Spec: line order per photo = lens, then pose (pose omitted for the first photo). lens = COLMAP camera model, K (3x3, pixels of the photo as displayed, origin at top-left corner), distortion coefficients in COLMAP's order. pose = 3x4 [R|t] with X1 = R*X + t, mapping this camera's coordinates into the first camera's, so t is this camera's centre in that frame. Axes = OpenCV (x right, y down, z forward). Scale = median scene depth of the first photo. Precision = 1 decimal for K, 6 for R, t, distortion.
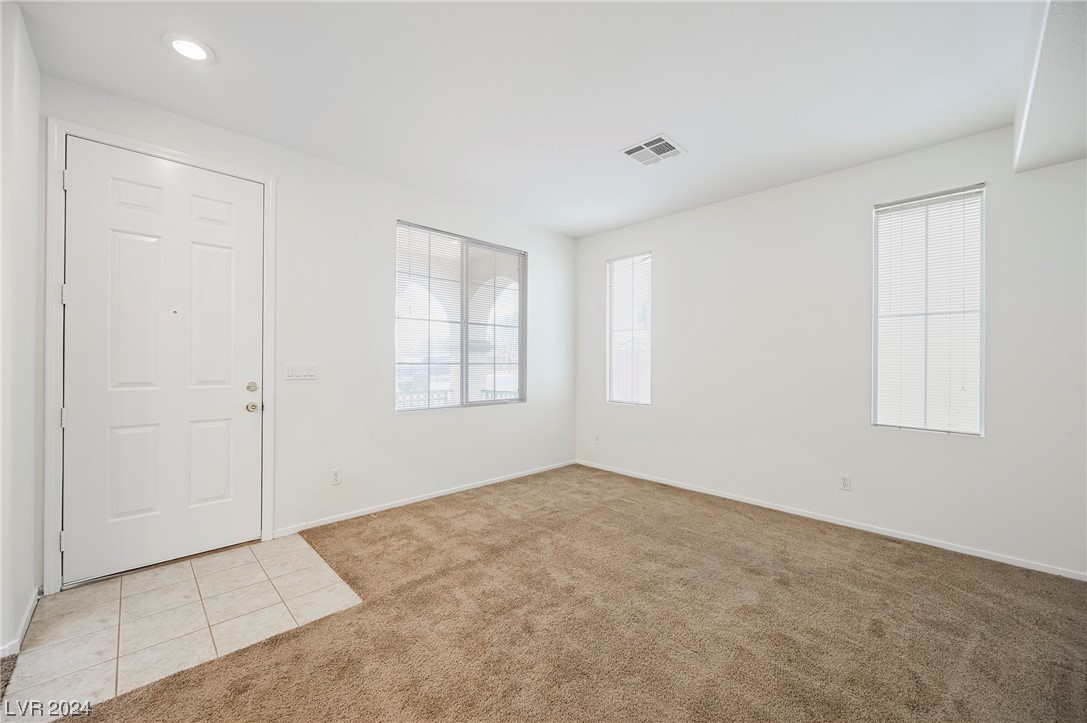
lens RADIAL K [[426.0, 0, 542.1], [0, 426.0, 359.9], [0, 0, 1]] dist [-0.001390, -0.000062]
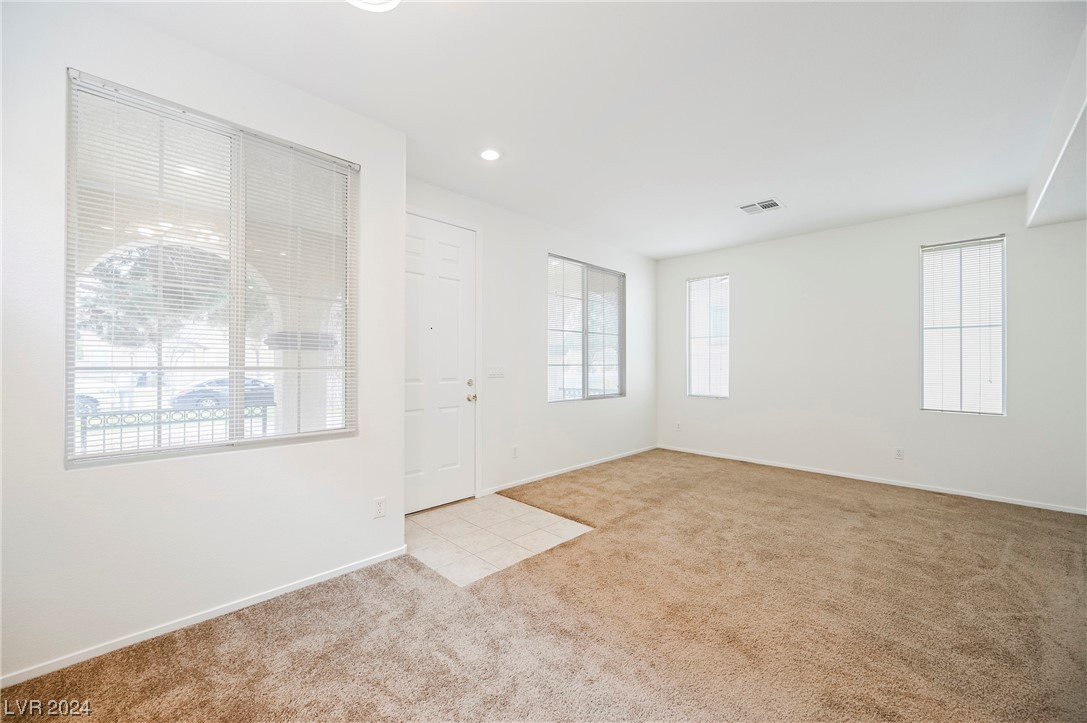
lens RADIAL K [[426.0, 0, 541.1], [0, 426.0, 359.5], [0, 0, 1]] dist [-0.001390, -0.000062]
pose [[0.999866, -0.003609, 0.015994, -0.478151], [0.003684, 0.999982, -0.004696, -0.002833], [-0.015977, 0.004754, 0.999861, -0.350083]]
